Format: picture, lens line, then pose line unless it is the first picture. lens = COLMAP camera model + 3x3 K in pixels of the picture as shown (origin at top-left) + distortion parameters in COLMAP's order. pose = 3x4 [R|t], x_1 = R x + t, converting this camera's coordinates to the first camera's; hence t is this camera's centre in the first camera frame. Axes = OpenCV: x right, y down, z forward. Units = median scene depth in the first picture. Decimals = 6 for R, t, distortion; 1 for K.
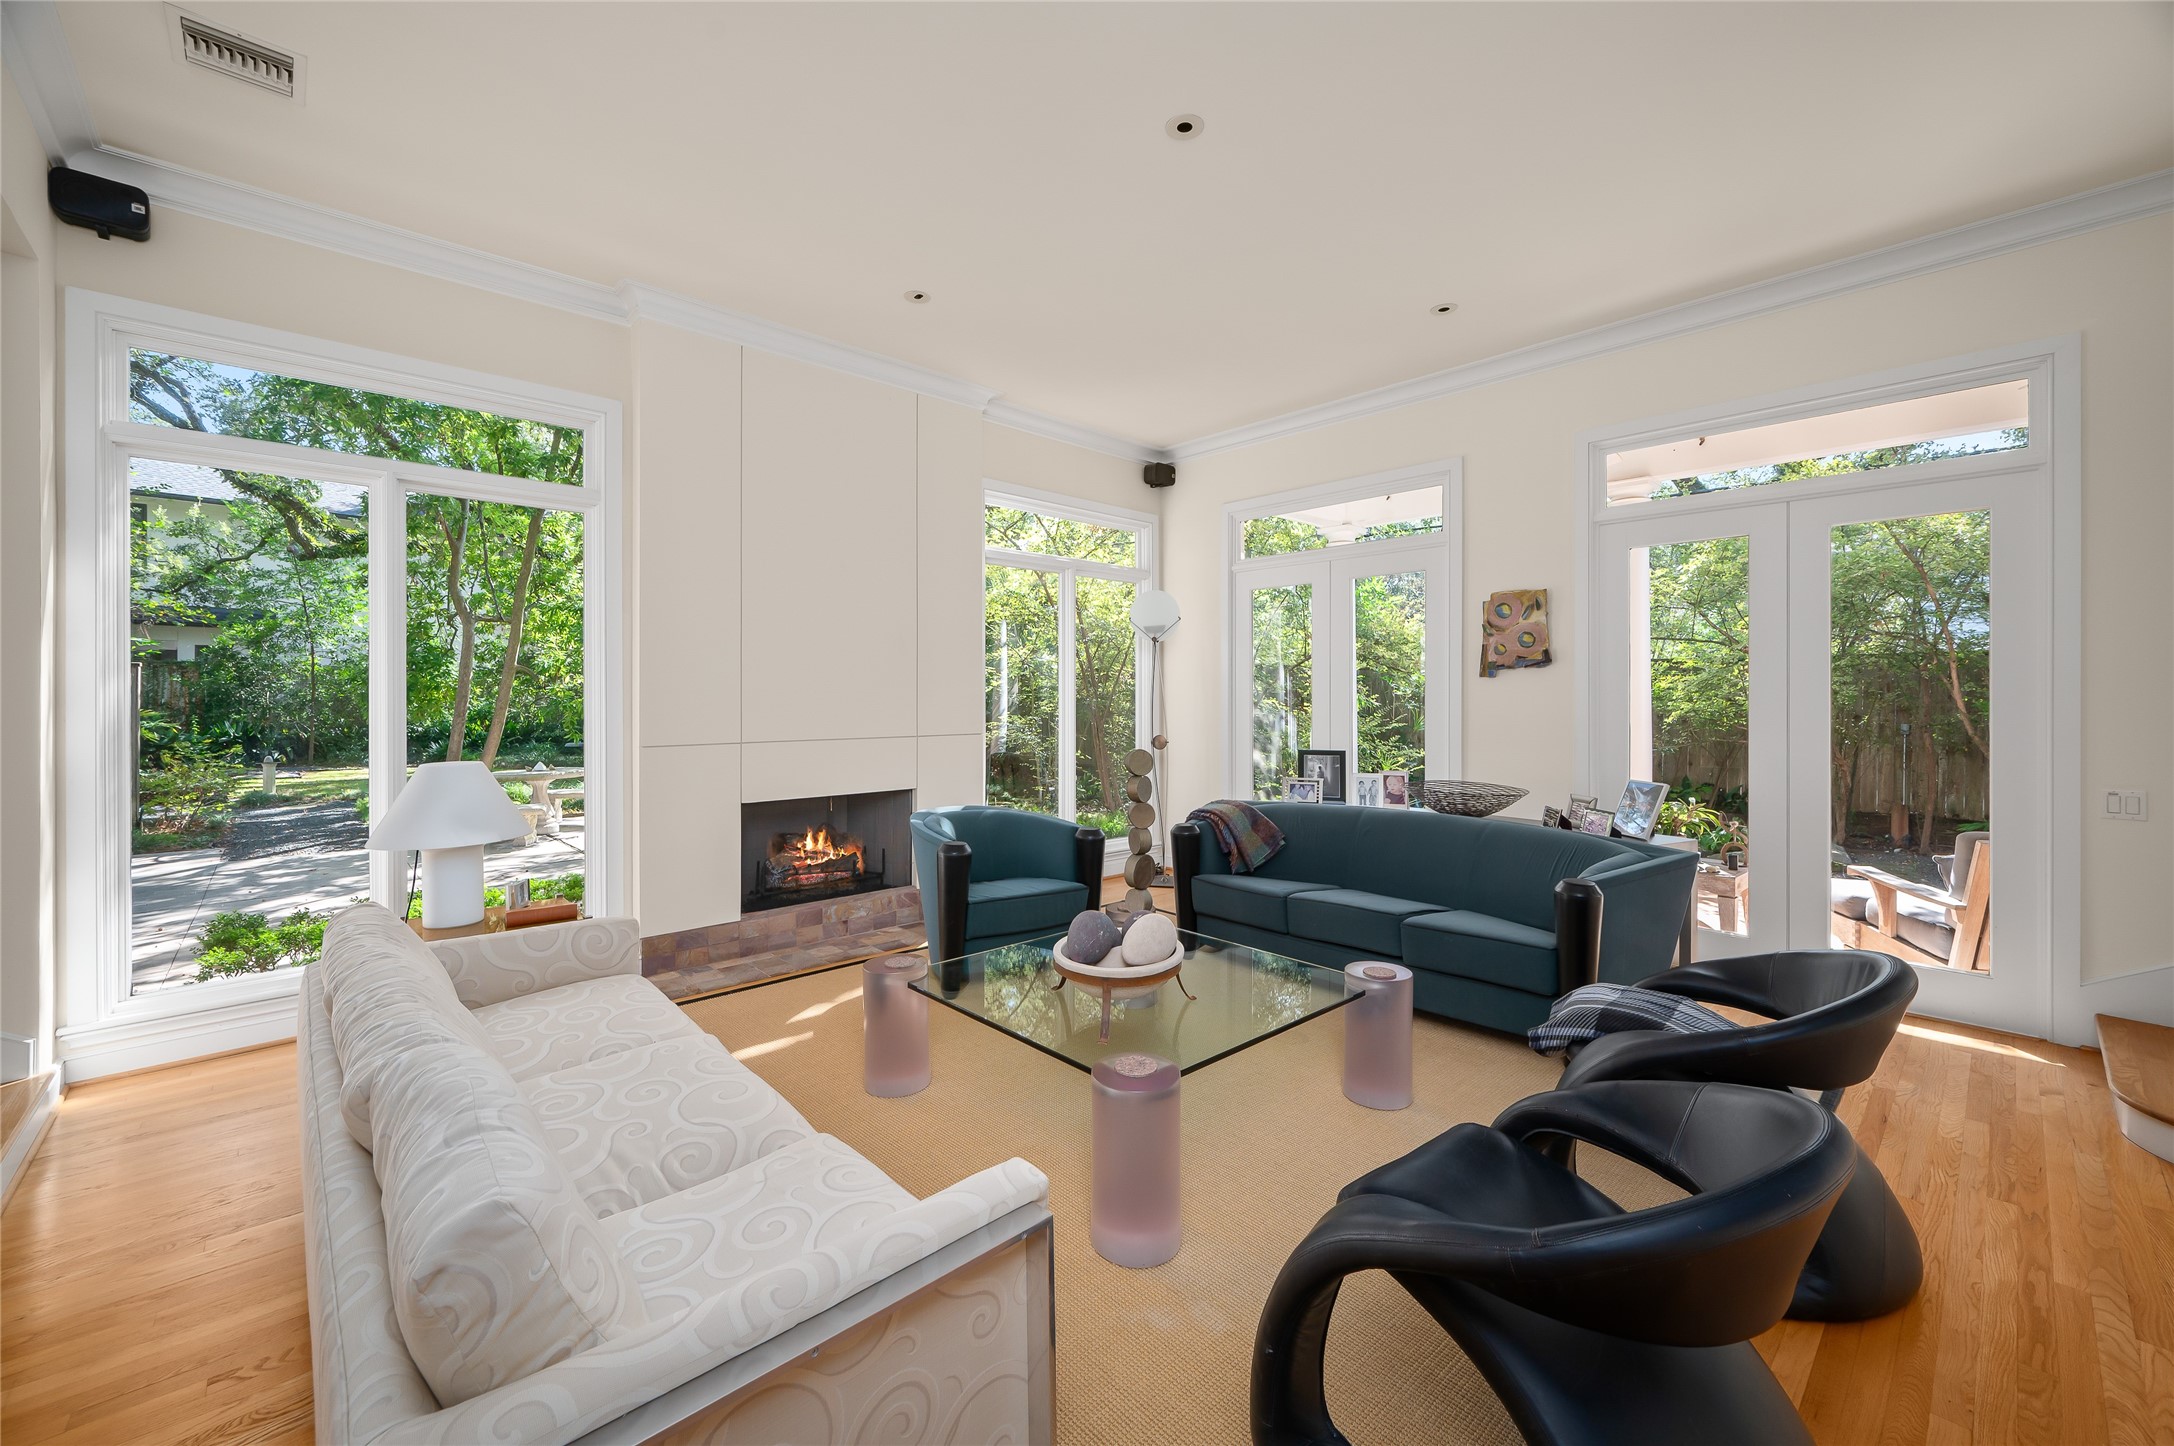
lens RADIAL K [[870.2, 0, 1072.1], [0, 870.2, 701.7], [0, 0, 1]] dist [0.003135, -0.000047]
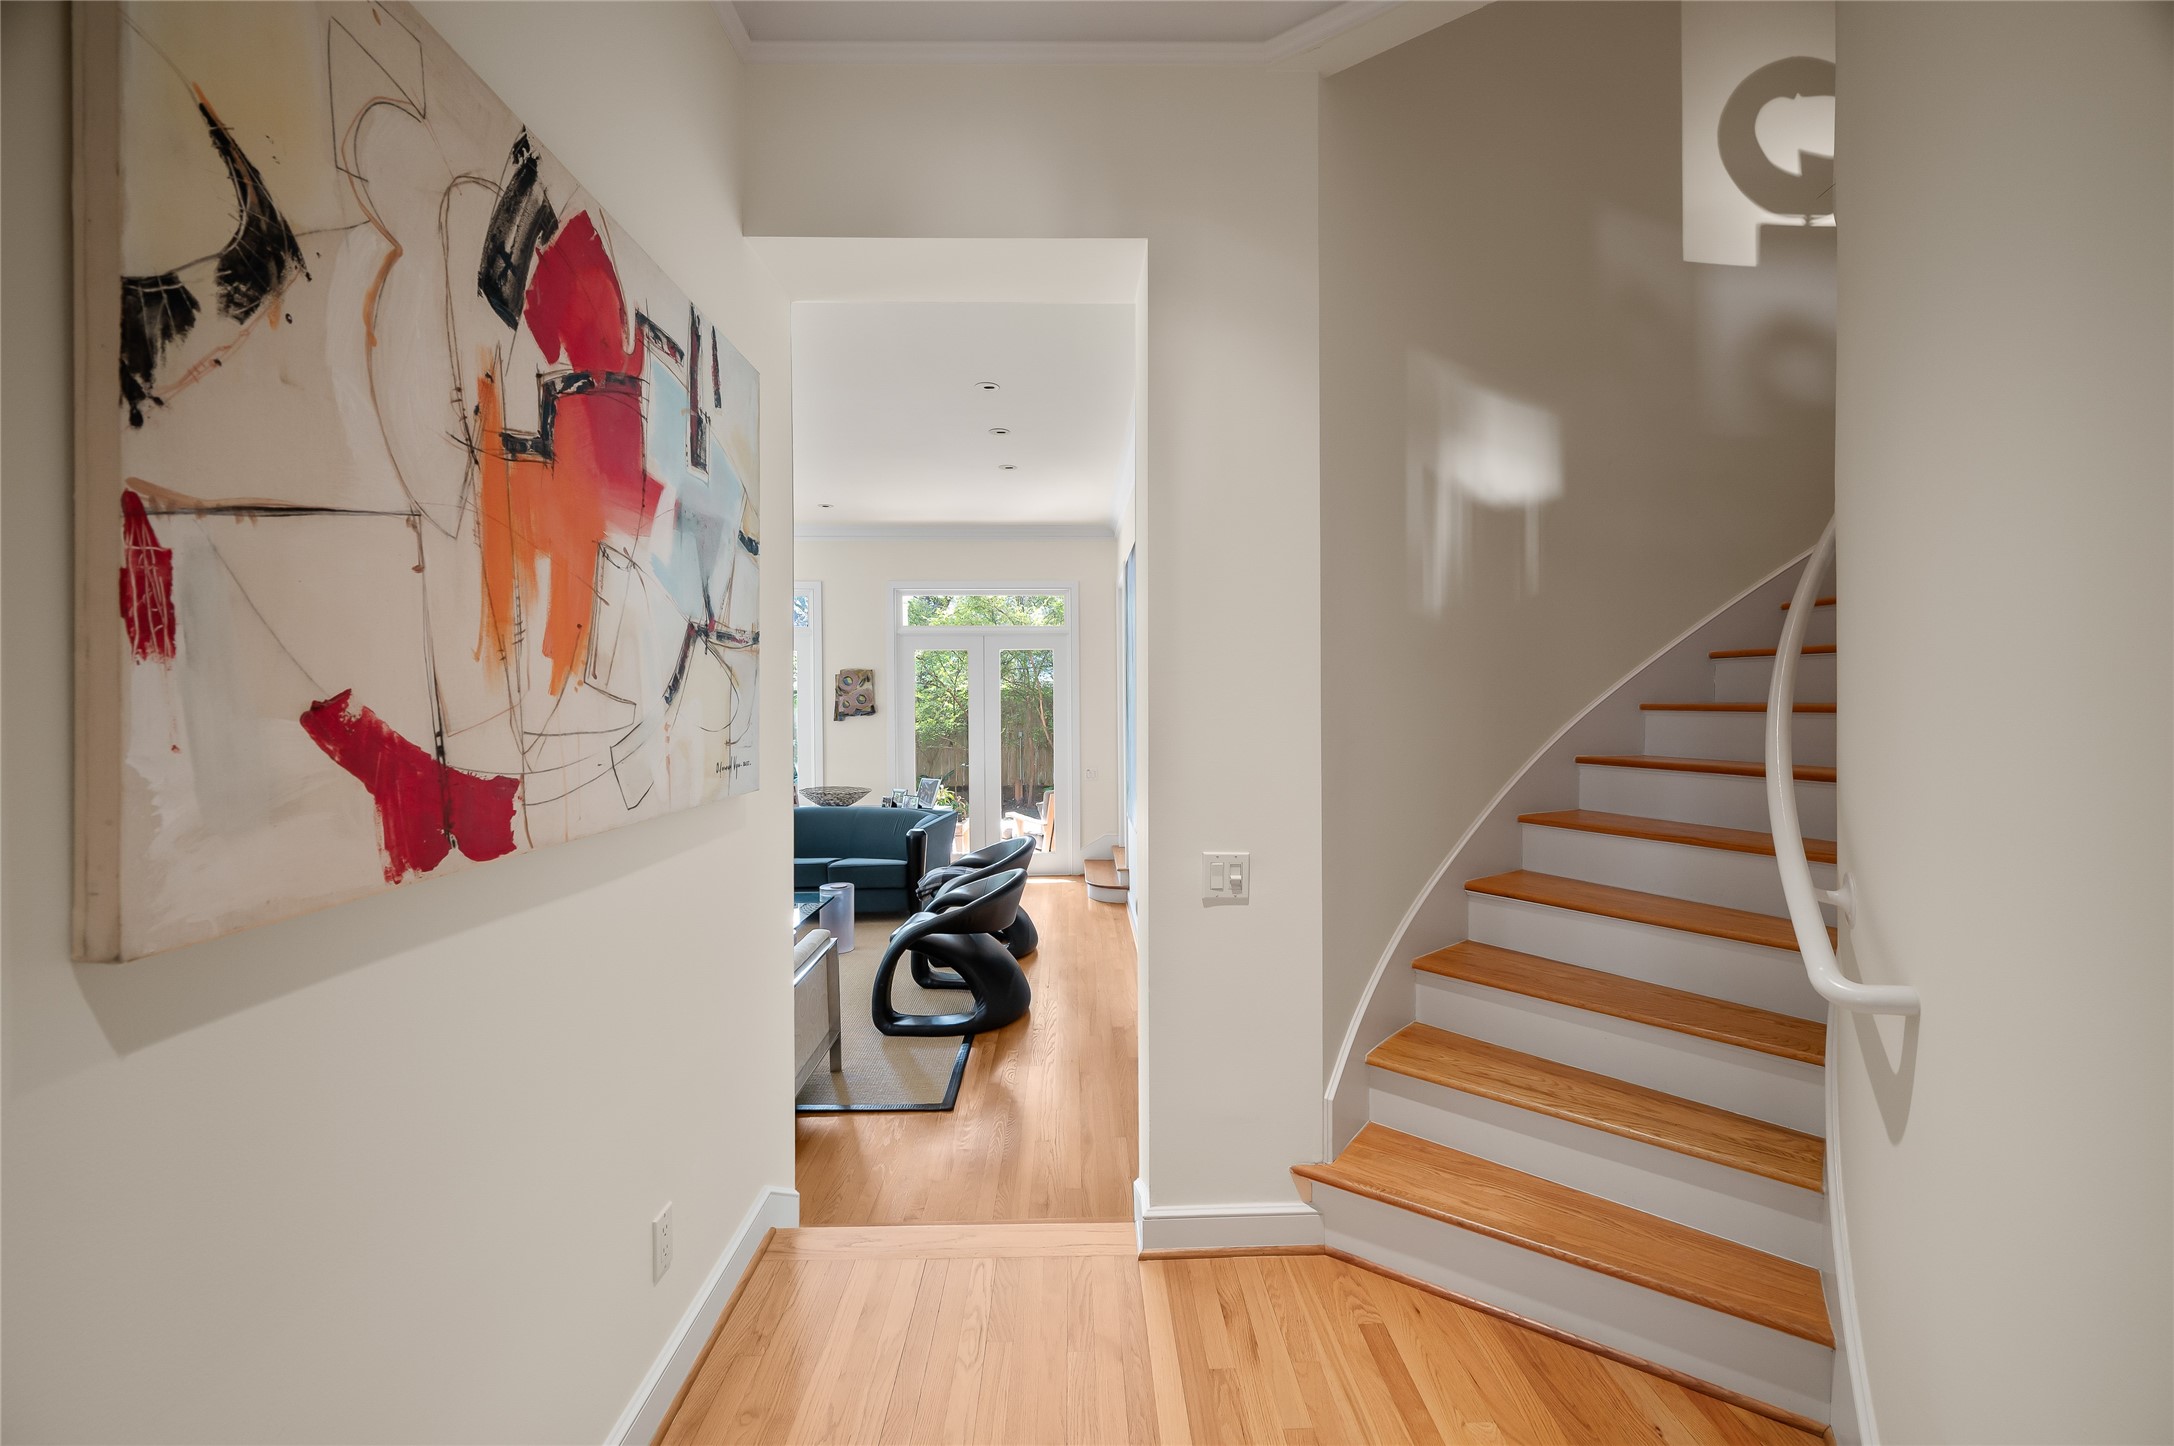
lens RADIAL K [[870.2, 0, 1087.5], [0, 870.2, 708.3], [0, 0, 1]] dist [0.003135, -0.000047]
pose [[0.663063, -0.013892, 0.748434, -0.395605], [0.015797, 0.999865, 0.004564, -0.048527], [-0.748397, 0.008797, 0.663193, -0.387469]]
